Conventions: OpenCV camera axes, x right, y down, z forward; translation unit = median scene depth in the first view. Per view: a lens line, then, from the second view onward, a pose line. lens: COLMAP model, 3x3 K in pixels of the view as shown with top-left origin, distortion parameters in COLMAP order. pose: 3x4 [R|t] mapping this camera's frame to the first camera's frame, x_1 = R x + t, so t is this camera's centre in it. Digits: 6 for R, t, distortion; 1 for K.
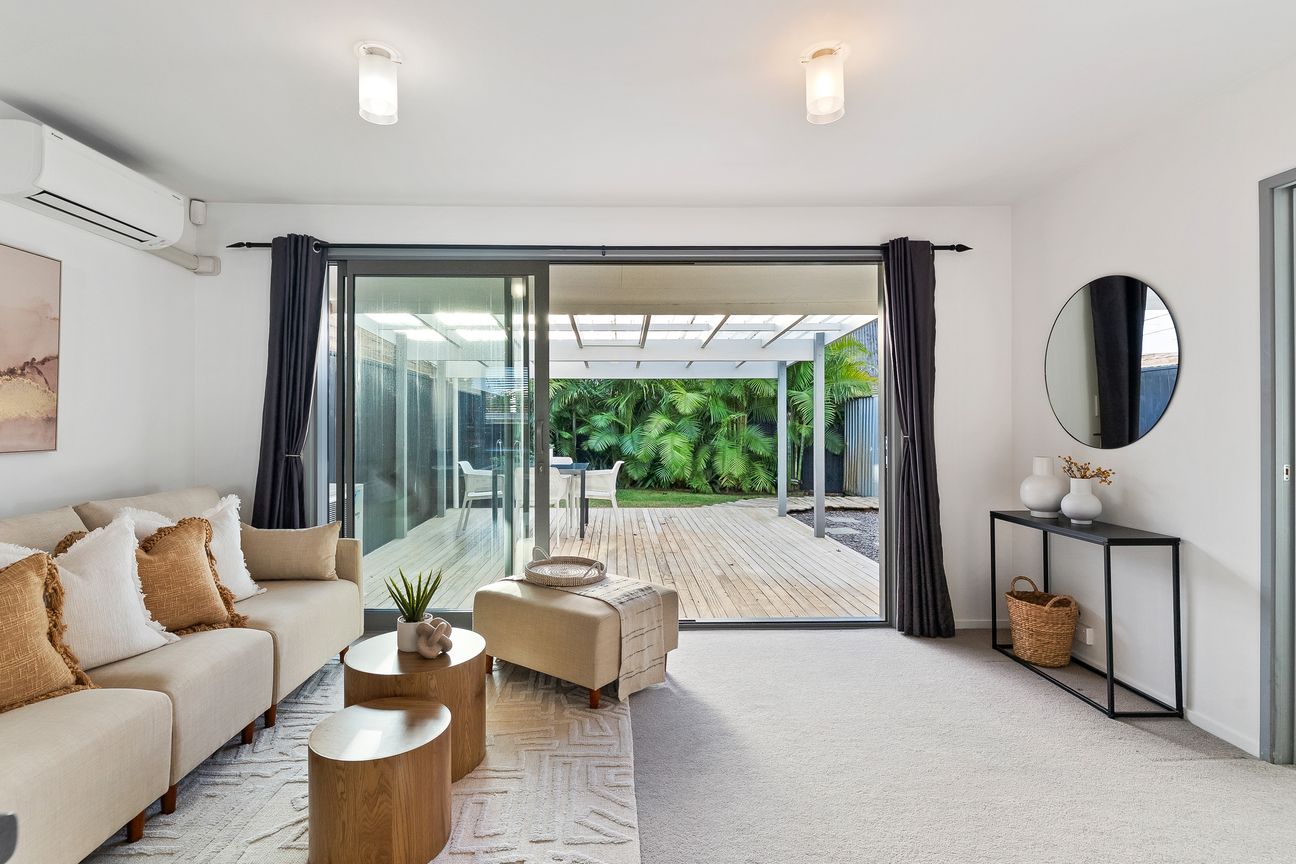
lens RADIAL K [[623.9, 0, 620.6], [0, 623.9, 424.4], [0, 0, 1]] dist [0.000290, -0.000063]
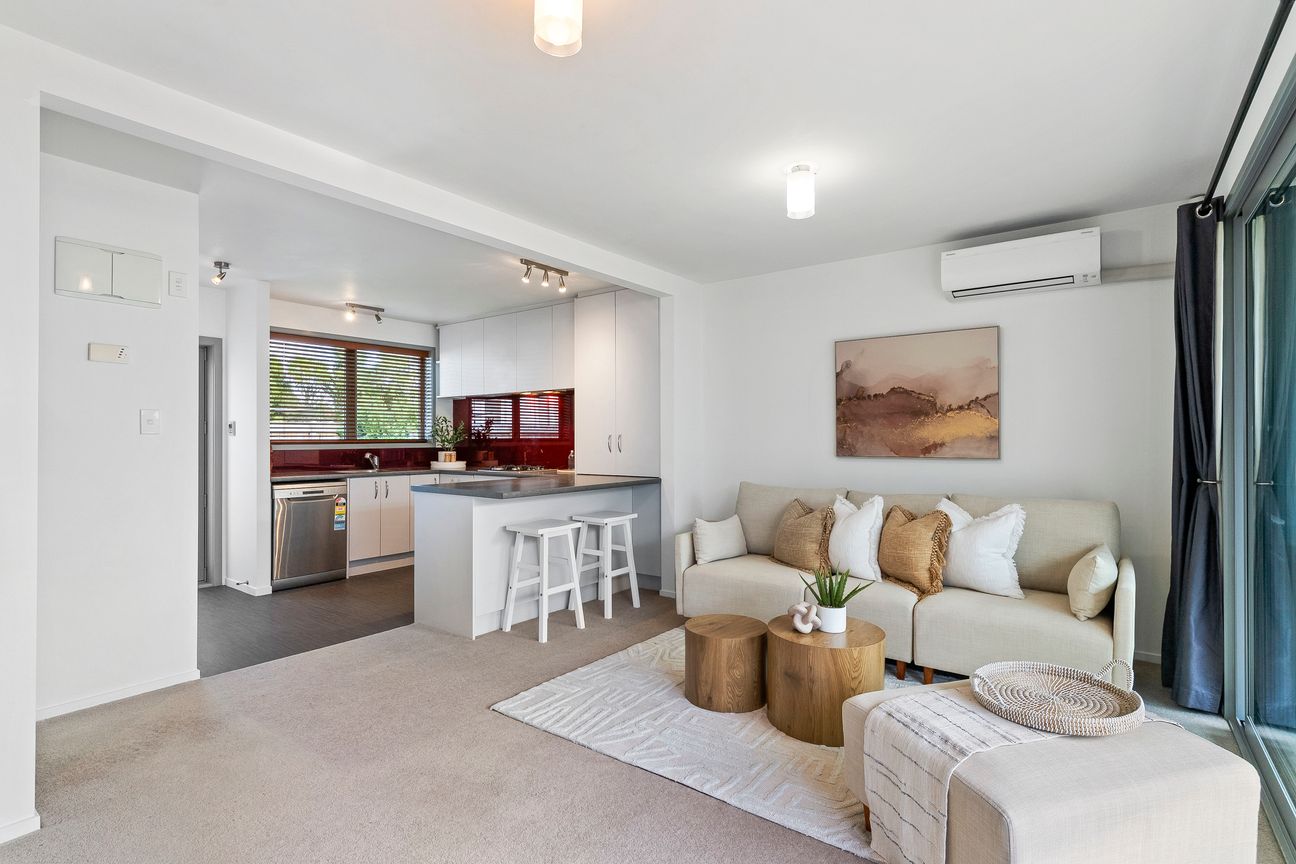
lens RADIAL K [[619.2, 0, 648.0], [0, 619.2, 432.0], [0, 0, 1]] dist [0.000832, -0.000210]
pose [[-0.608428, -0.006233, -0.793585, 0.286191], [-0.000236, 0.999971, -0.007672, -0.003768], [0.793609, -0.004481, -0.608411, 0.497924]]
